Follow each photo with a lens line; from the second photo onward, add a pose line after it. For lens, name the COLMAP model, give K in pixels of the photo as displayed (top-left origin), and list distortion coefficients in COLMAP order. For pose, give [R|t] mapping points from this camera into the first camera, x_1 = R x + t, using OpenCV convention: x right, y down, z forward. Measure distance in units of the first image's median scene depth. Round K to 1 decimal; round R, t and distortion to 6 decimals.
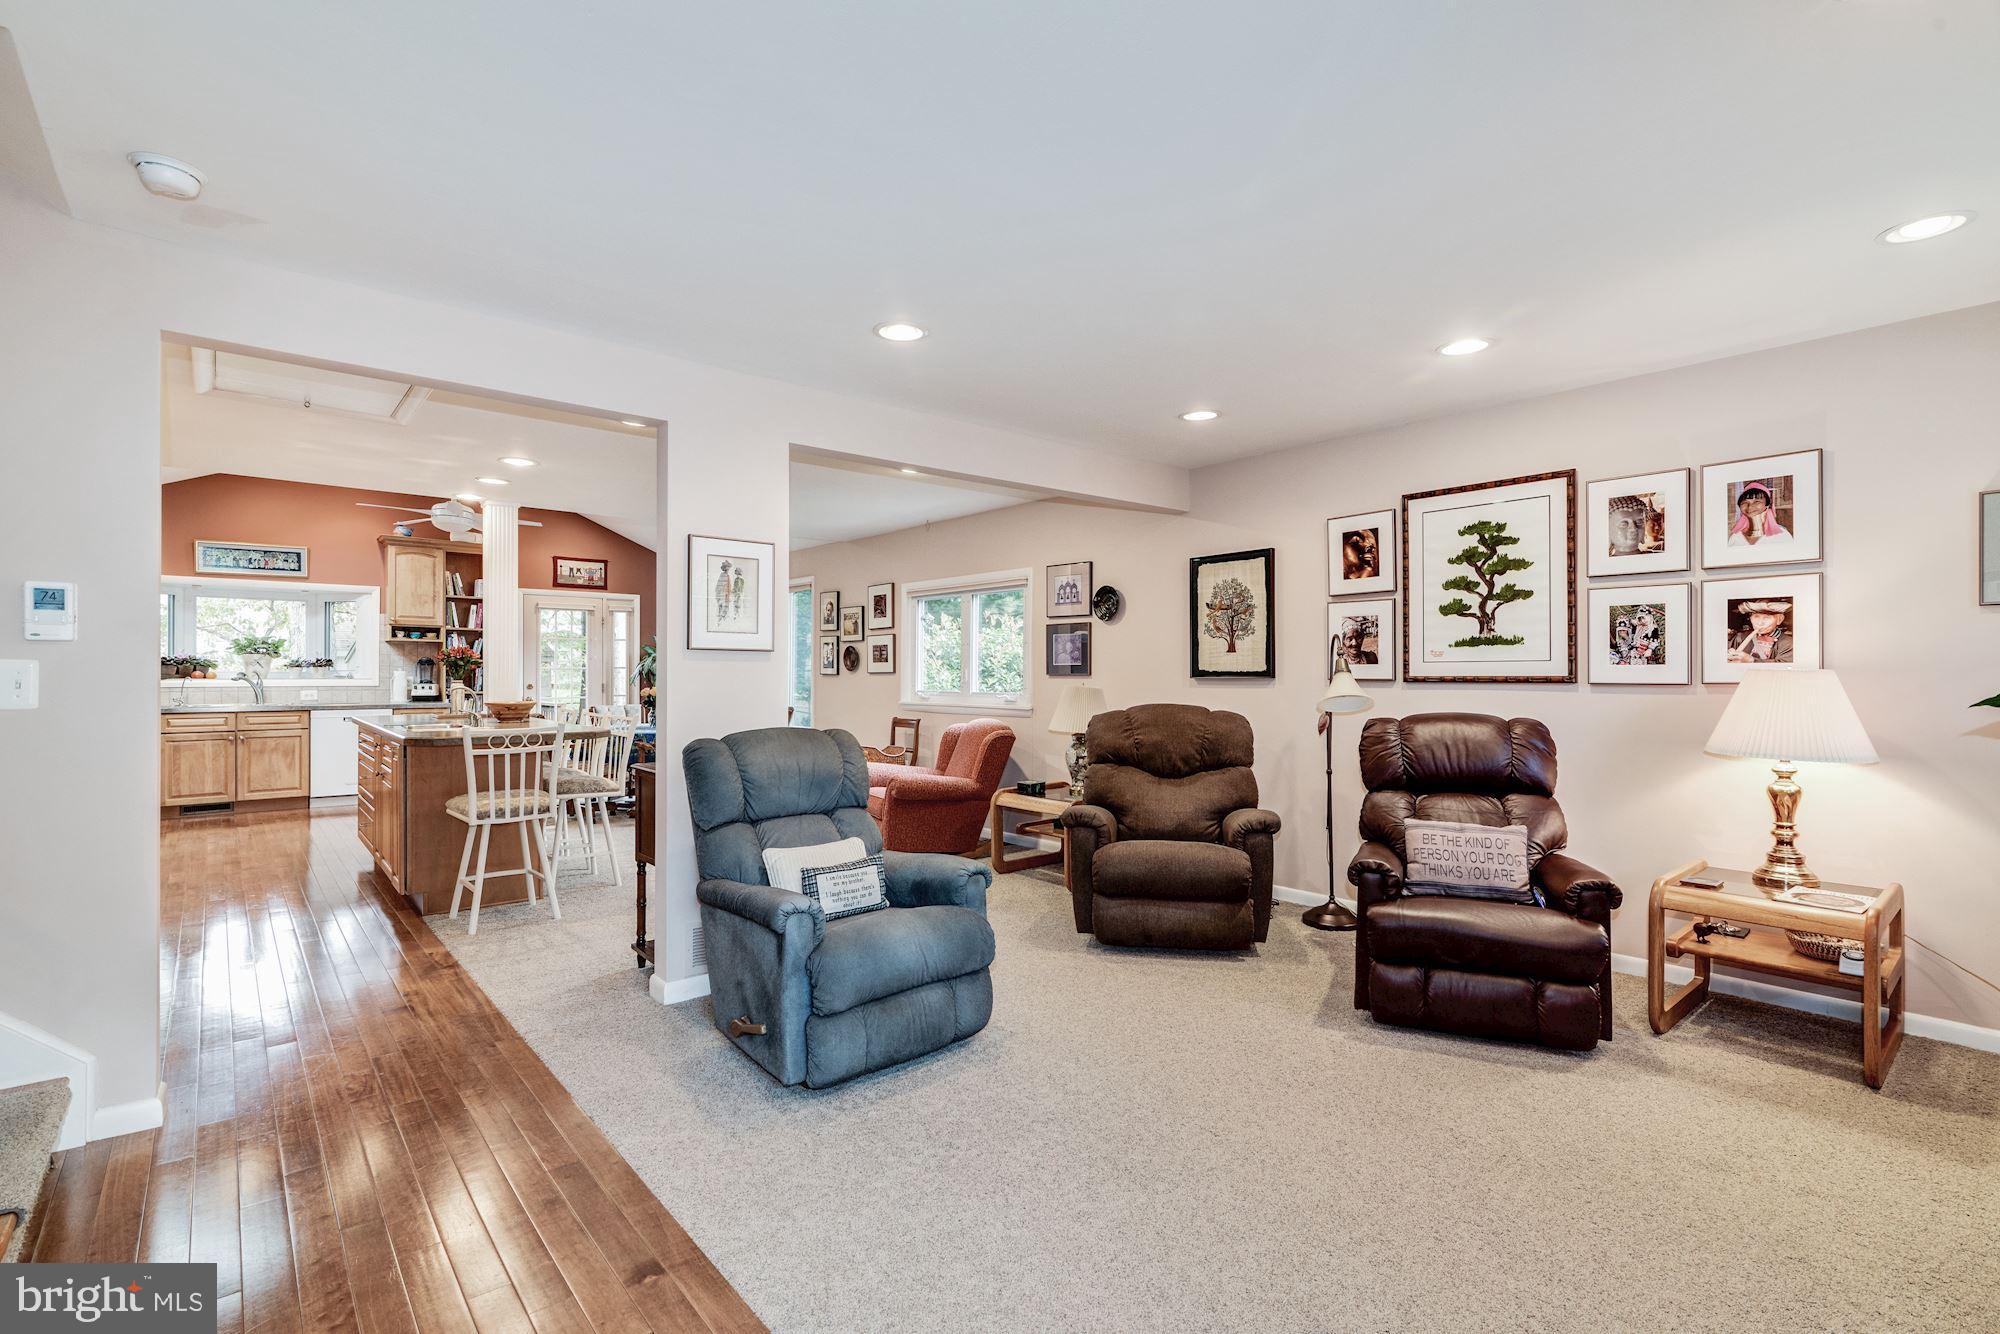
lens RADIAL K [[888.9, 0, 999.7], [0, 888.9, 685.5], [0, 0, 1]] dist [-0.000294, -0.000157]
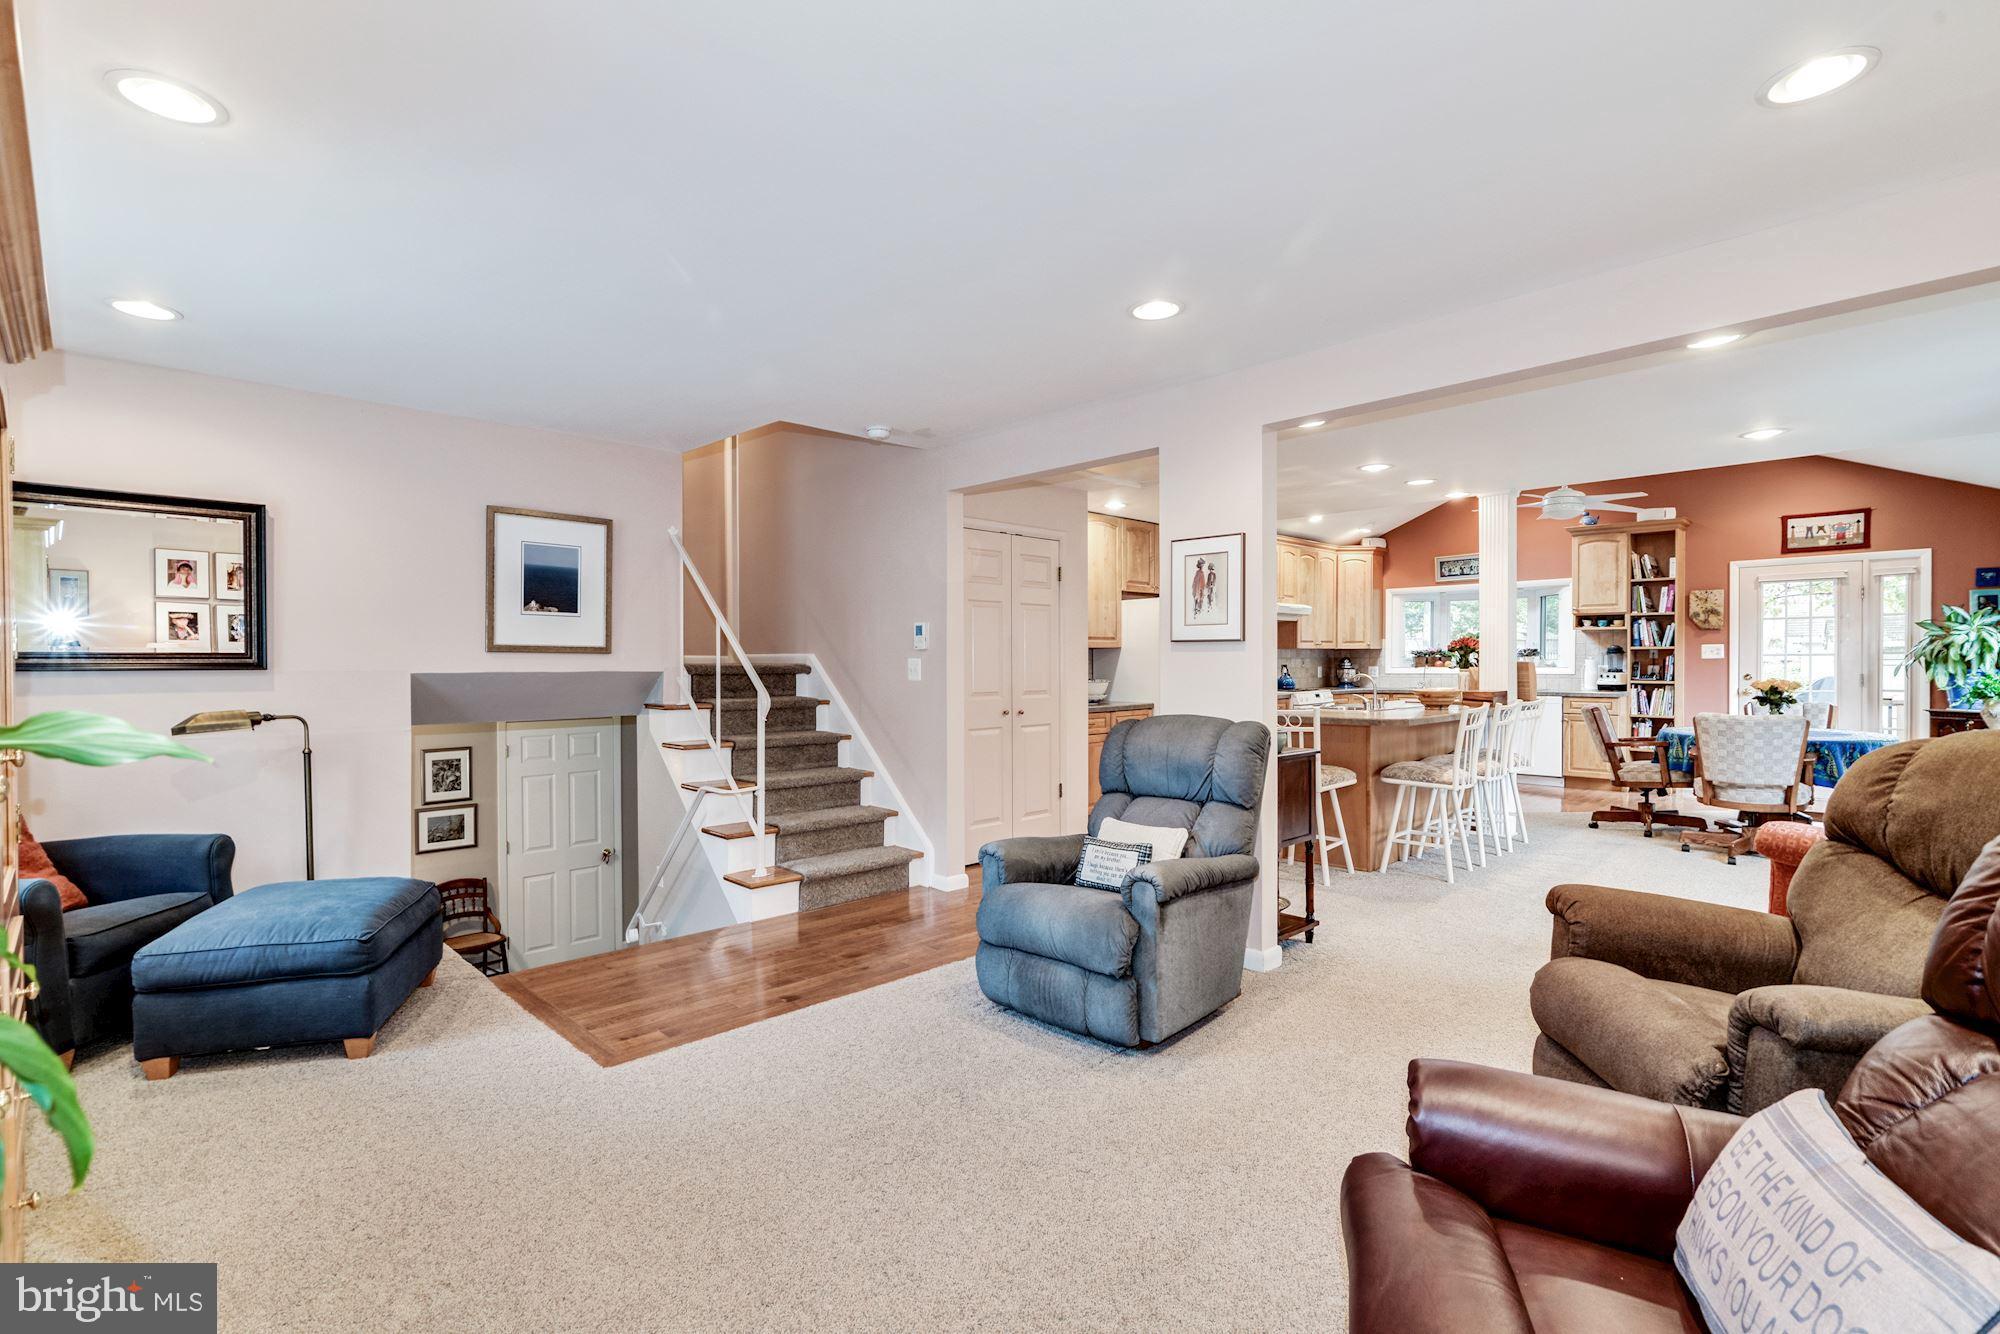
lens RADIAL K [[901.9, 0, 998.4], [0, 901.9, 669.0], [0, 0, 1]] dist [-0.001325, -0.000388]
pose [[0.086551, 0.002594, -0.996244, 0.300833], [-0.008403, 0.999963, 0.001874, -0.002295], [0.996212, 0.008210, 0.086569, 0.259727]]
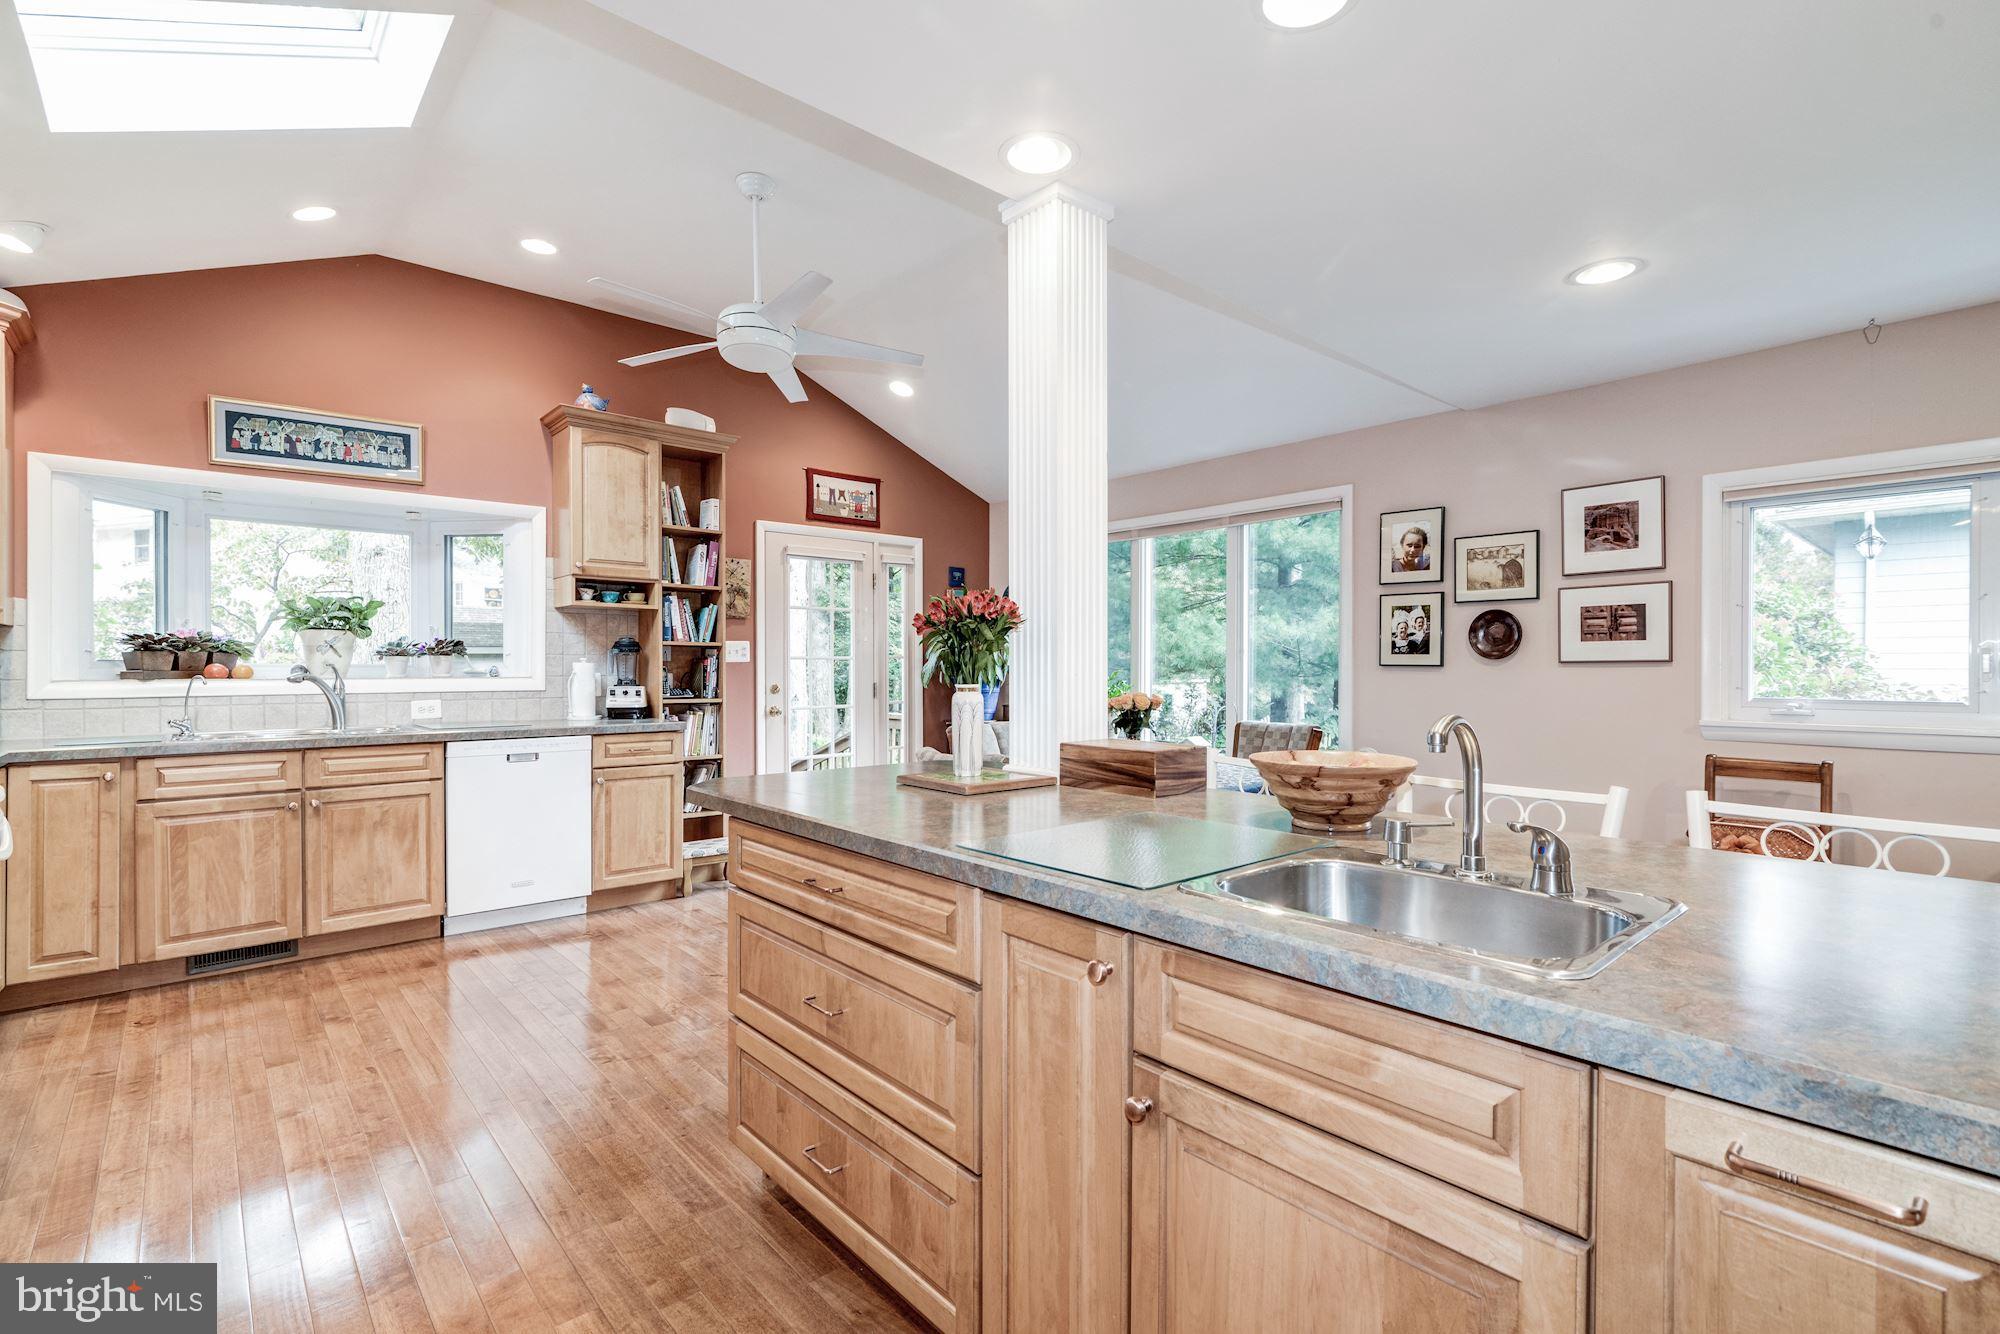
lens RADIAL K [[897.5, 0, 997.9], [0, 897.5, 685.5], [0, 0, 1]] dist [-0.002295, 0.000935]
pose [[0.999962, -0.003752, 0.007836, -0.450993], [0.003697, 0.999969, 0.006982, -0.005490], [-0.007862, -0.006953, 0.999945, 0.475747]]
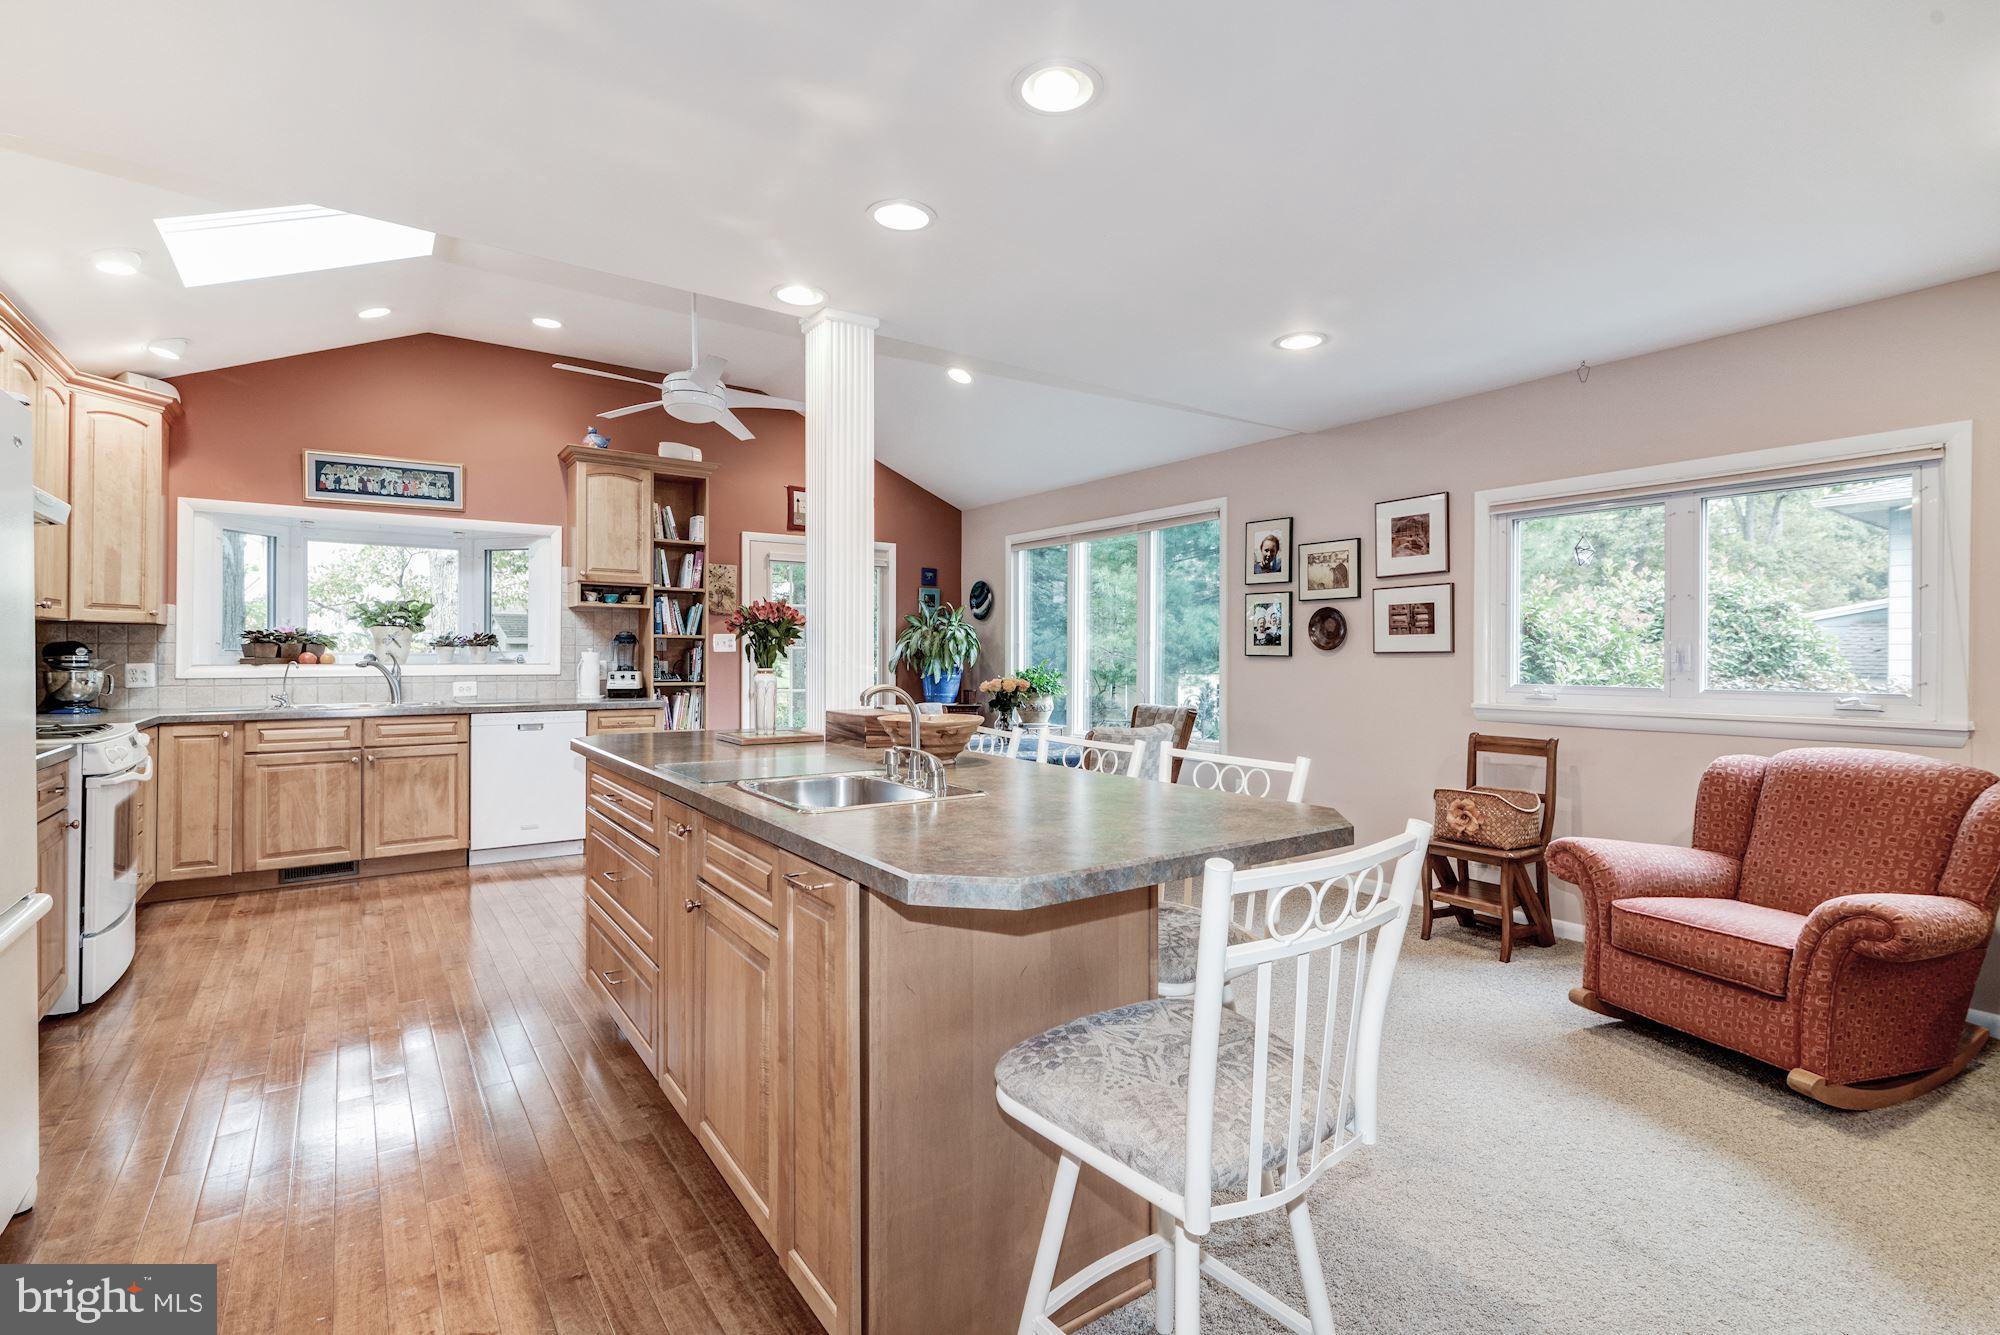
lens RADIAL K [[901.9, 0, 998.4], [0, 901.9, 669.5], [0, 0, 1]] dist [-0.001325, -0.000388]
pose [[0.995135, -0.000311, -0.098518, -0.320502], [0.000389, 1.000000, 0.000769, -0.003770], [0.098518, -0.000803, 0.995135, 0.376729]]
